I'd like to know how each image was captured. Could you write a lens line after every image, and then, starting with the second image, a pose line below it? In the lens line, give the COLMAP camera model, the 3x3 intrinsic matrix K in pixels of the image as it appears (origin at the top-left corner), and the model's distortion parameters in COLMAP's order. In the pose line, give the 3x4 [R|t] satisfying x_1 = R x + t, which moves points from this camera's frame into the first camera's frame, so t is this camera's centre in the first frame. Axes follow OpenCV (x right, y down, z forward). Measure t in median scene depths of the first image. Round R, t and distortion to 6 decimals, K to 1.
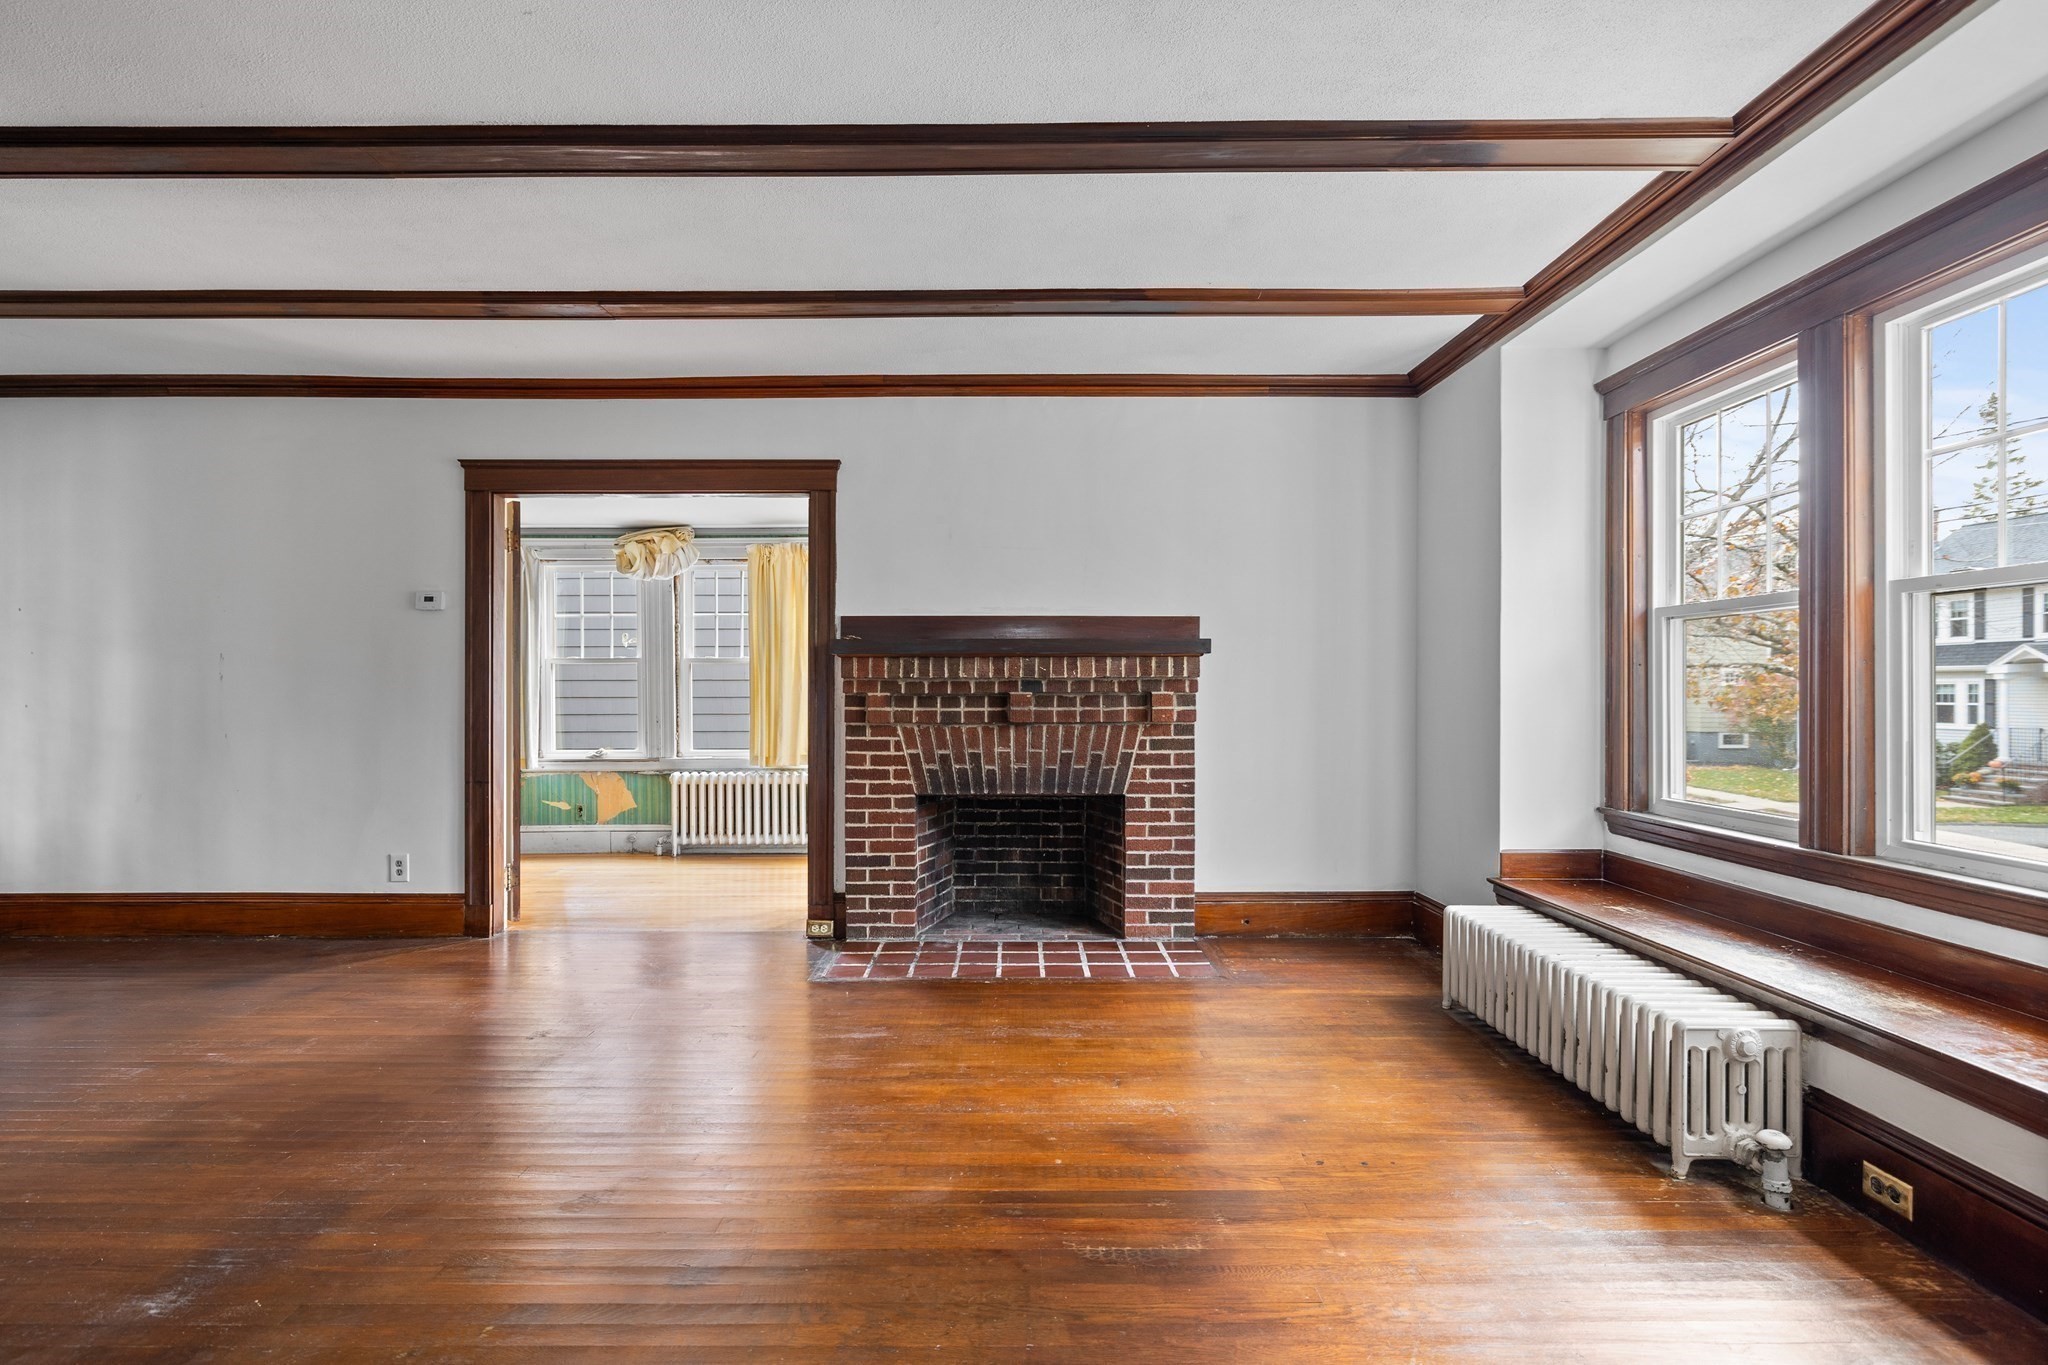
lens RADIAL K [[983.2, 0, 1005.5], [0, 983.2, 700.9], [0, 0, 1]] dist [0.005651, -0.000233]
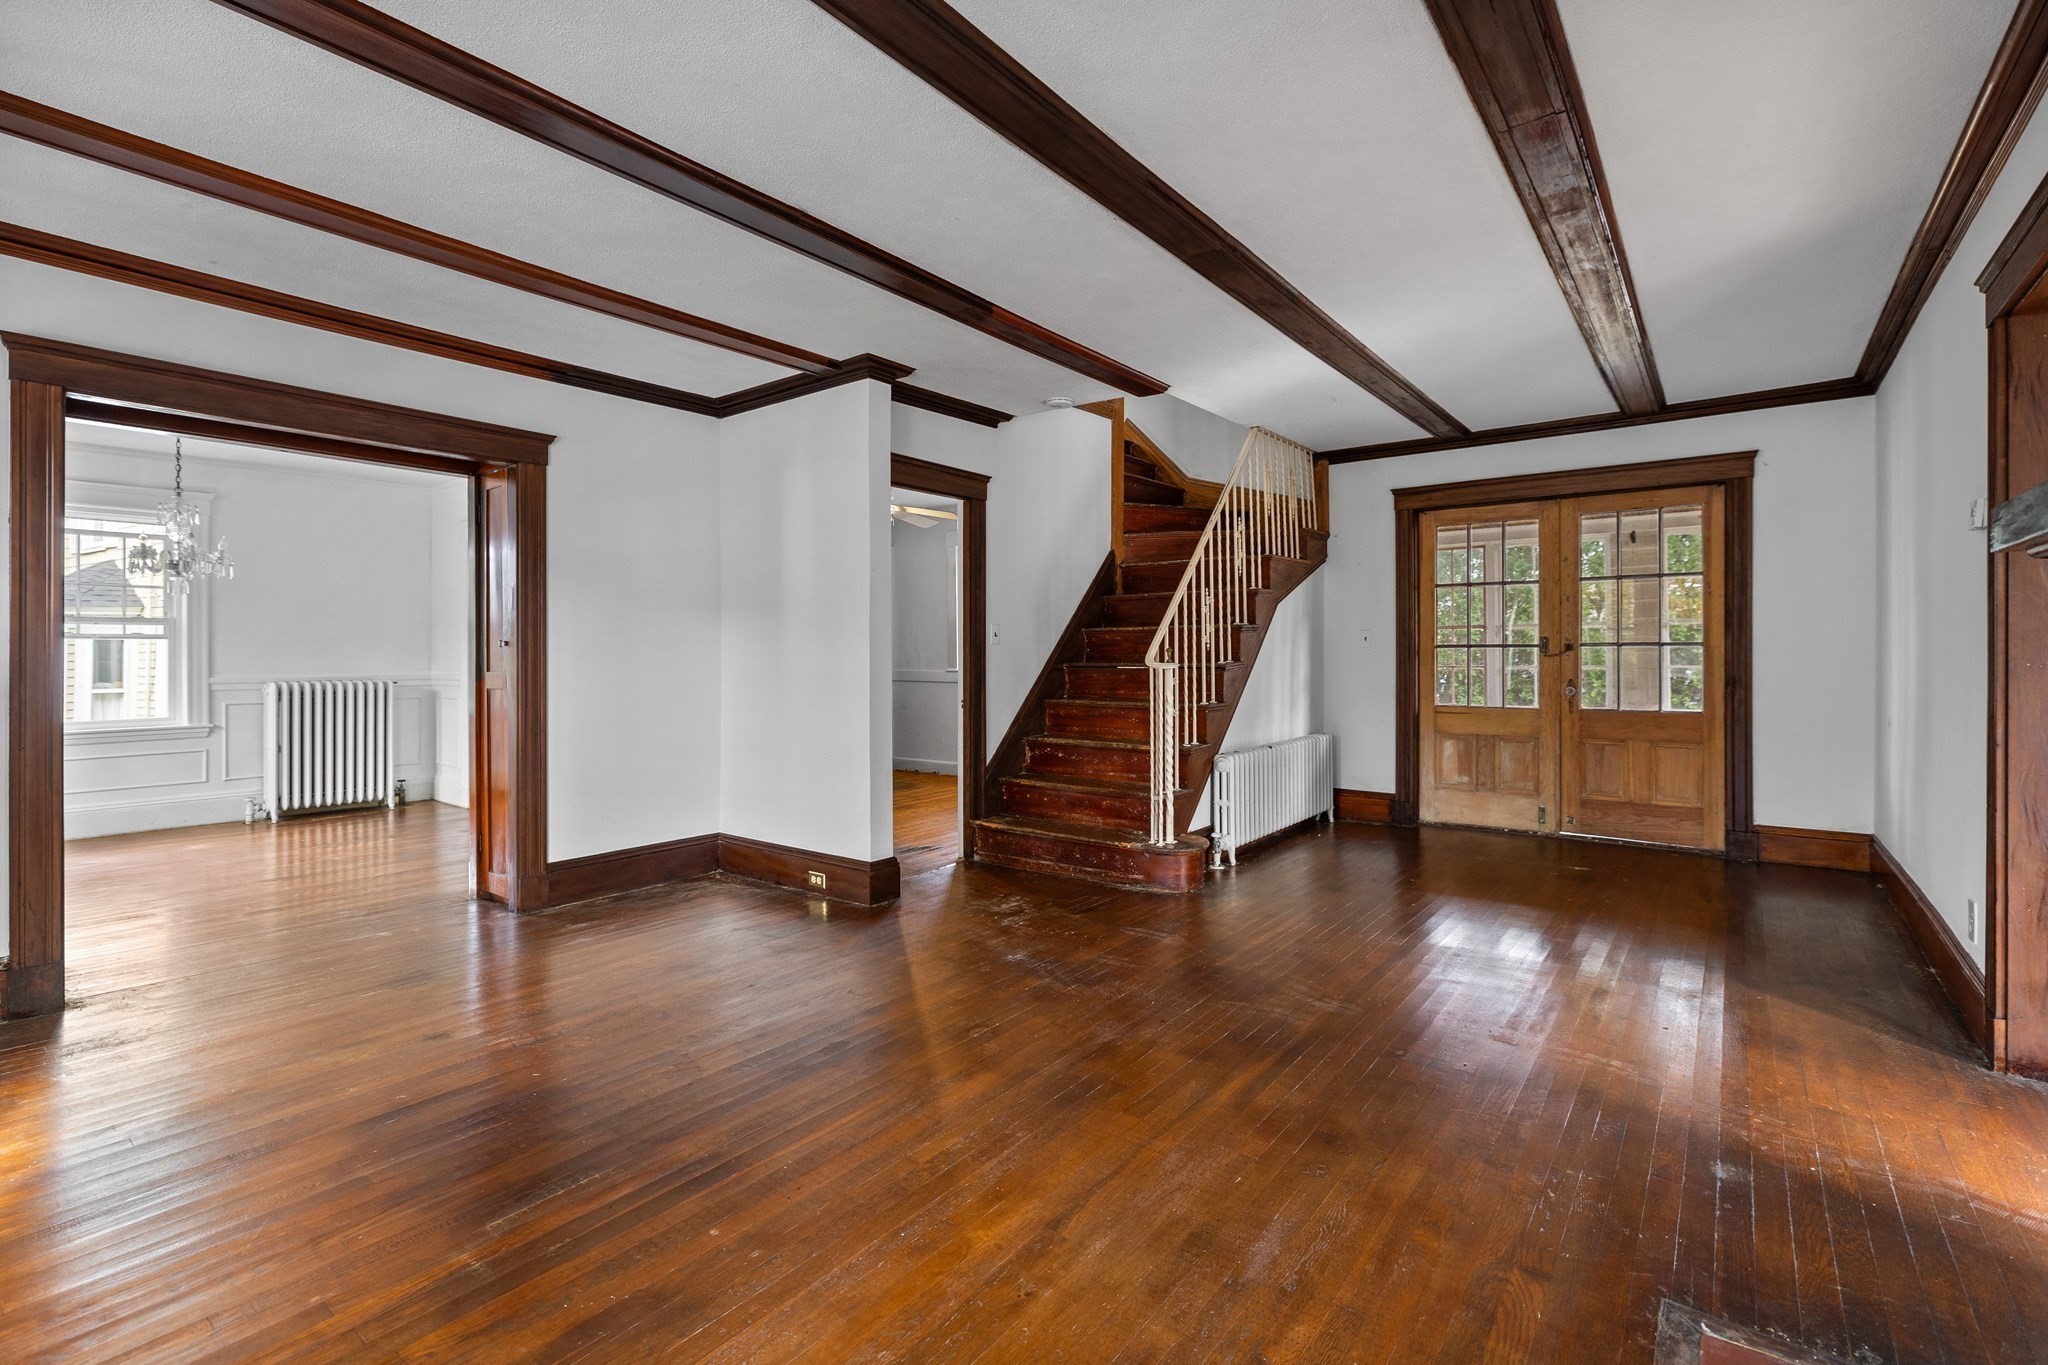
lens RADIAL K [[925.2, 0, 1020.1], [0, 925.2, 656.4], [0, 0, 1]] dist [-0.009685, 0.002738]
pose [[-0.600281, 0.004270, -0.799778, 0.273037], [-0.005049, 0.999946, 0.009129, -0.012468], [0.799774, 0.009518, -0.600226, 0.881554]]
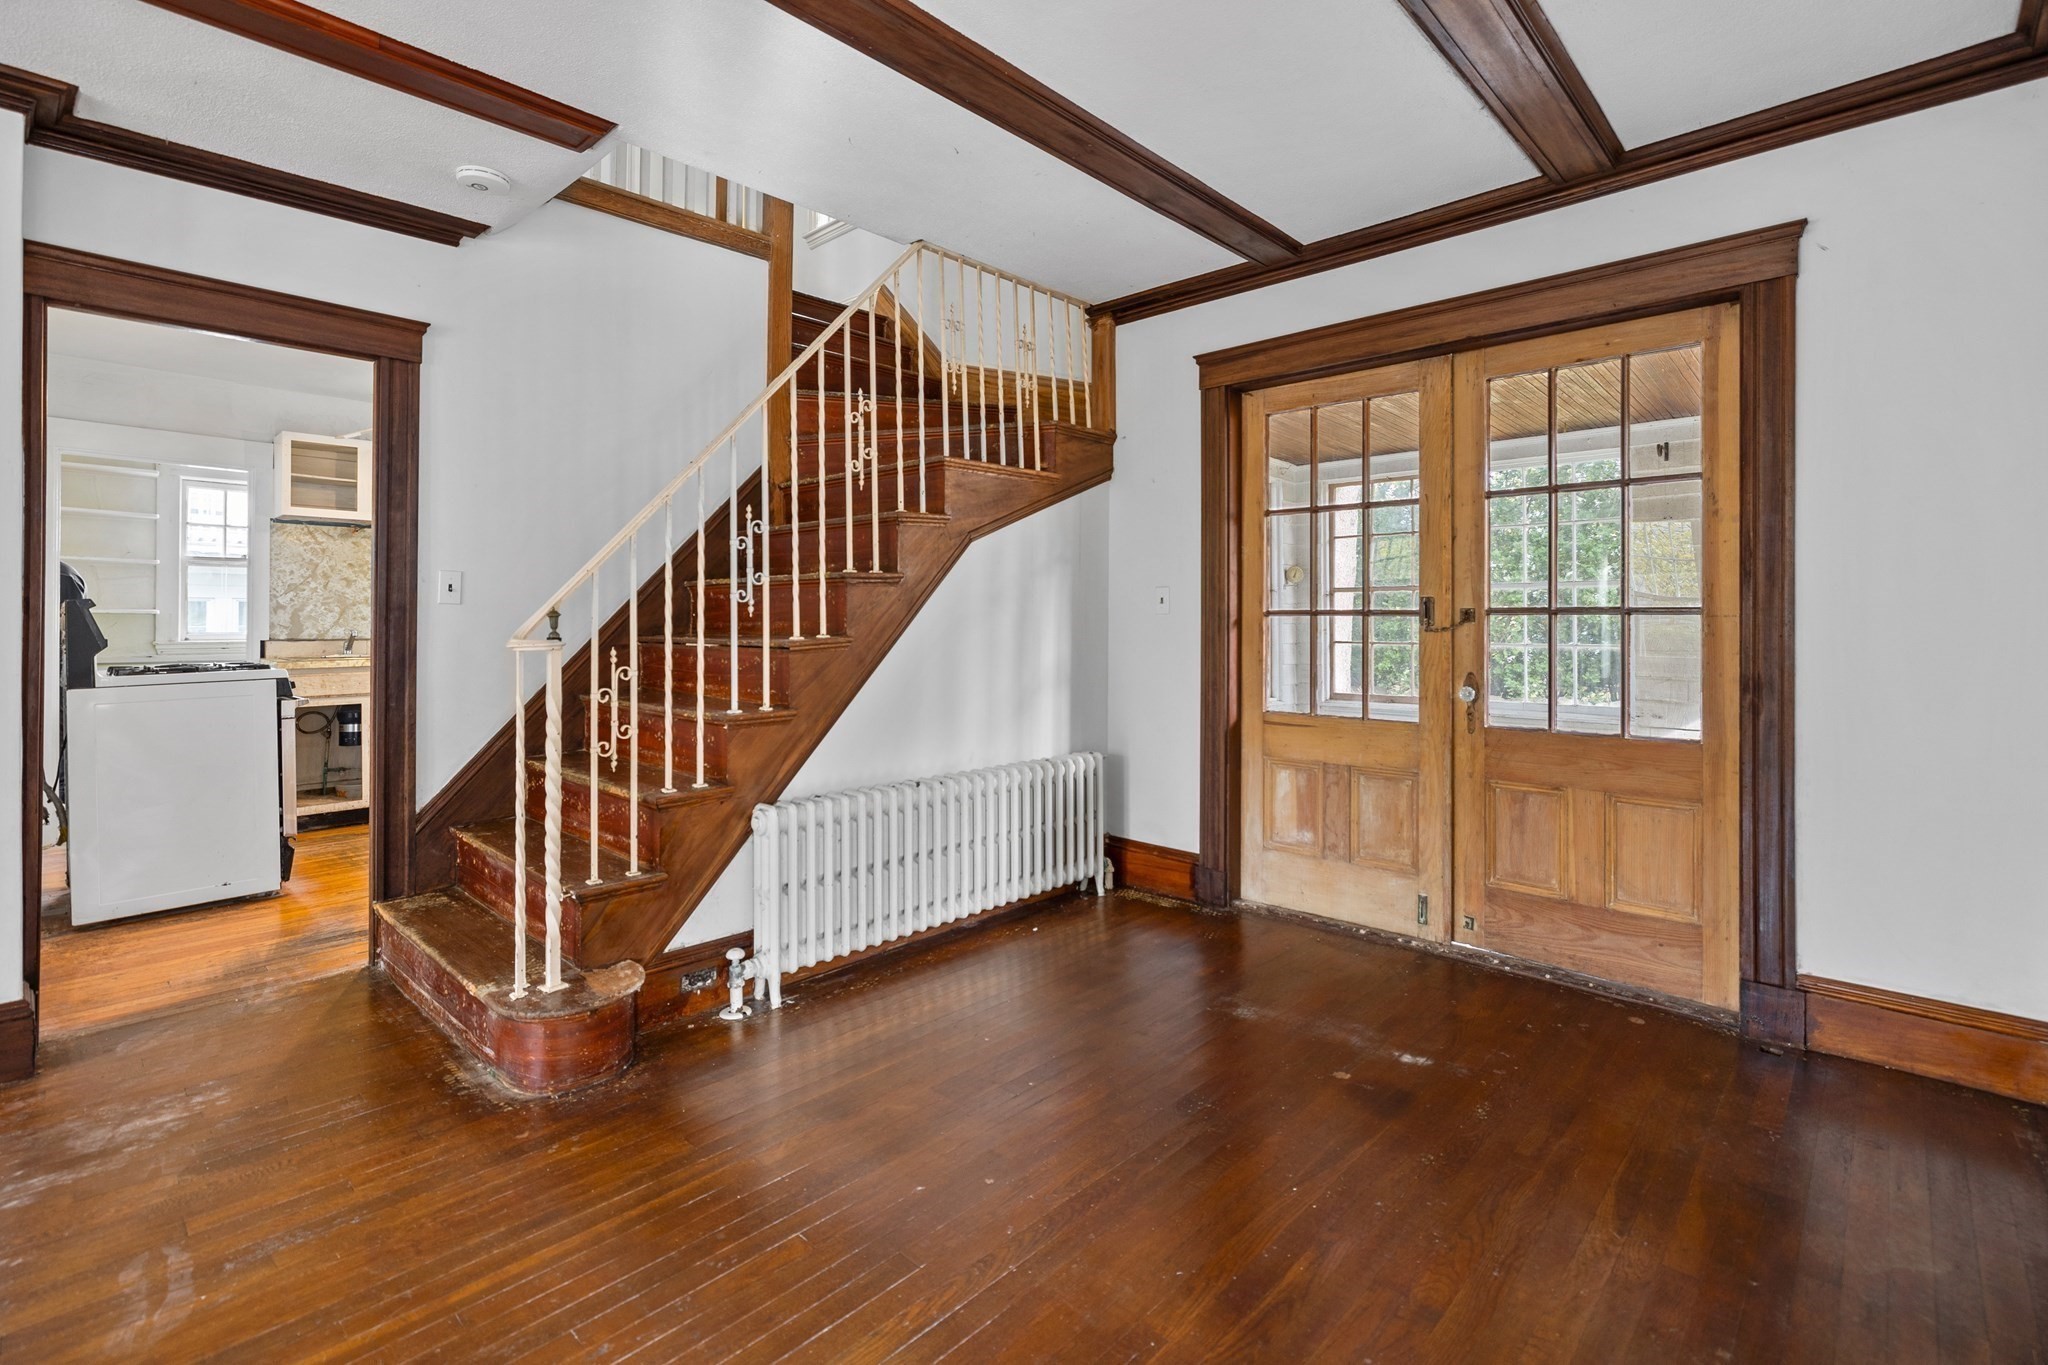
lens RADIAL K [[925.2, 0, 1032.2], [0, 925.2, 618.2], [0, 0, 1]] dist [-0.009685, 0.002738]
pose [[-0.673265, -0.005628, -0.739380, -0.439992], [-0.011405, 0.999931, 0.002775, -0.013620], [0.739313, 0.010301, -0.673283, 0.956177]]
